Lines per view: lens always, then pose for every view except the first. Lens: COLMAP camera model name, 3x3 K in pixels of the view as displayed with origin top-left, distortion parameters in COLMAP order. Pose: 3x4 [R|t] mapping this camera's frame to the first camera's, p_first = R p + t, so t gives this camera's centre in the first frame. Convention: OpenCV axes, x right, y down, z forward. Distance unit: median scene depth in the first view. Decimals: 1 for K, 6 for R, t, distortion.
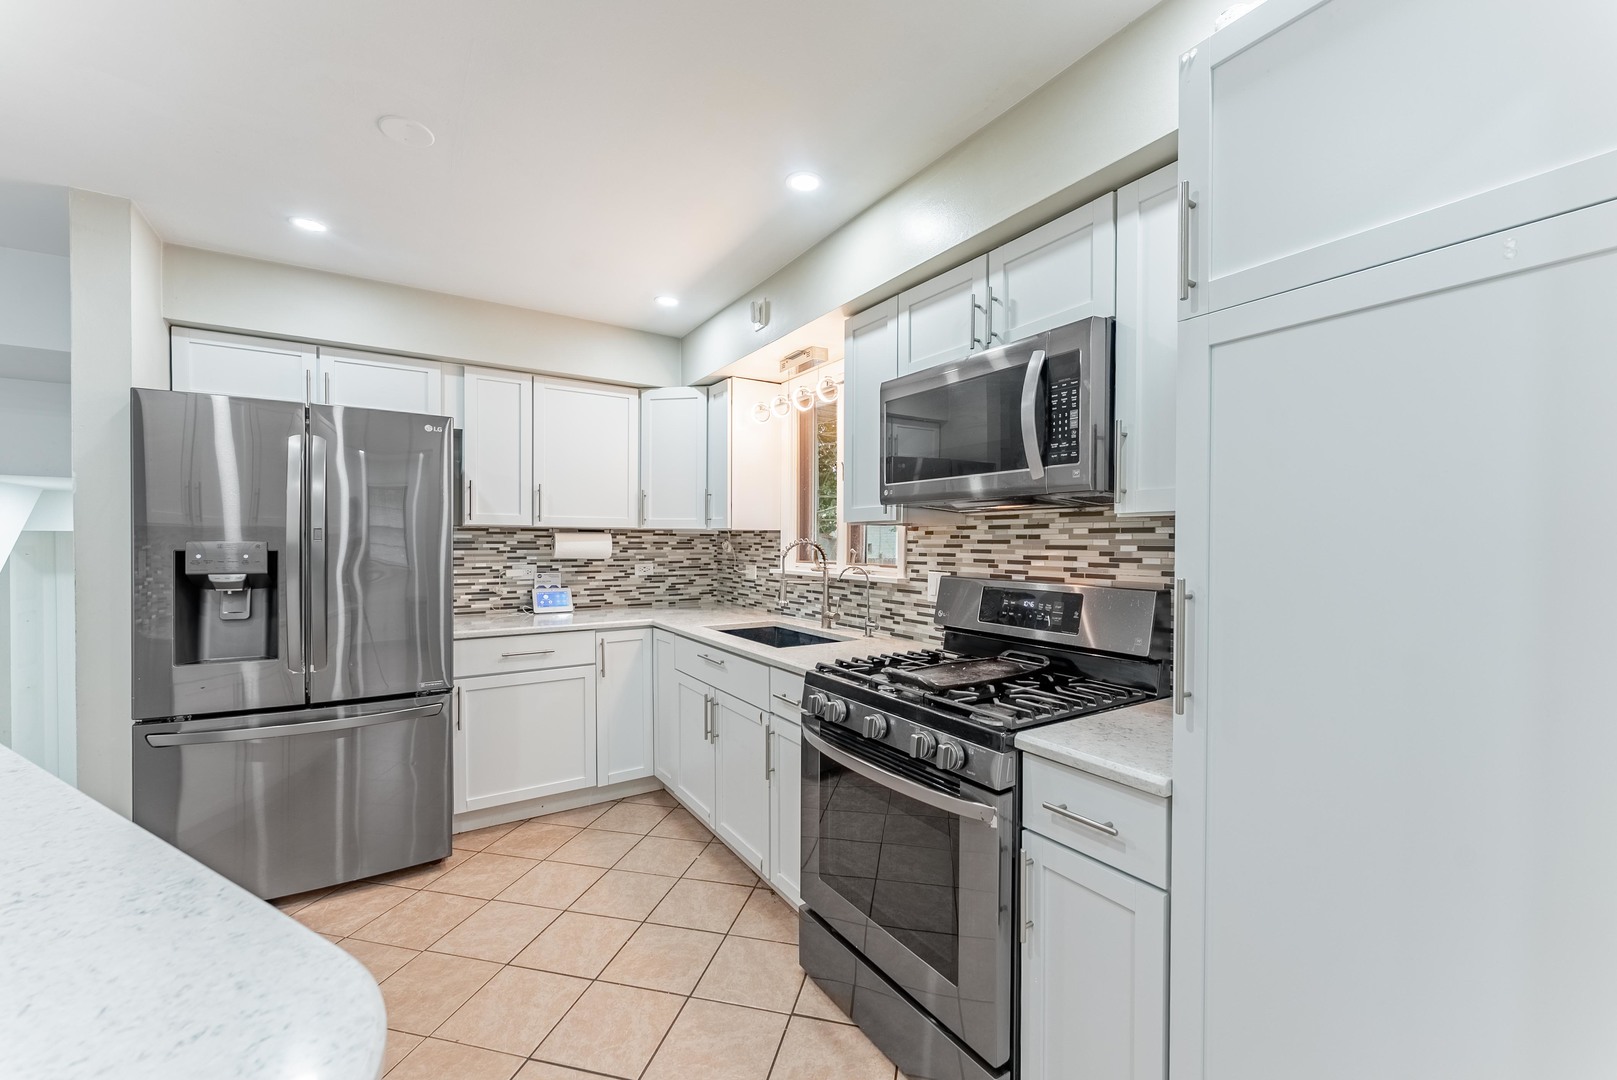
lens RADIAL K [[658.6, 0, 811.9], [0, 658.6, 548.4], [0, 0, 1]] dist [0.004092, -0.000684]
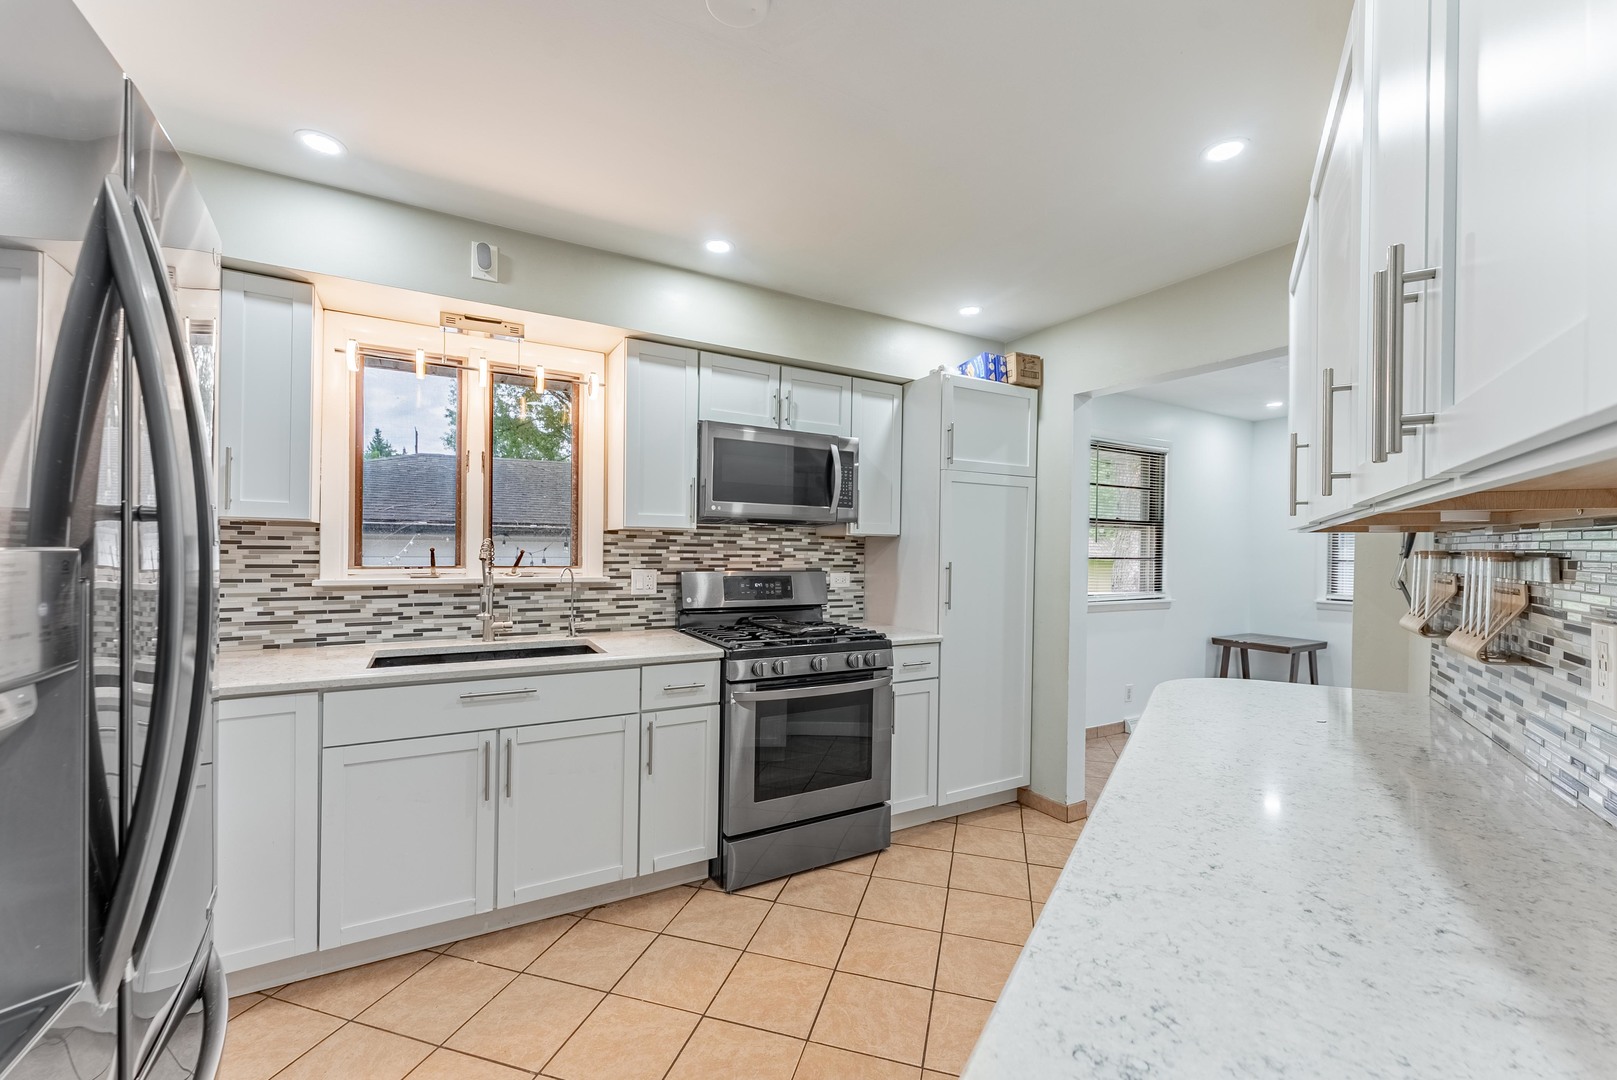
lens RADIAL K [[658.6, 0, 811.2], [0, 658.6, 545.0], [0, 0, 1]] dist [0.004092, -0.000684]
pose [[0.035867, 0.004322, 0.999347, -1.147205], [-0.001970, 0.999989, -0.004254, -0.004721], [-0.999355, -0.001816, 0.035875, 0.745015]]
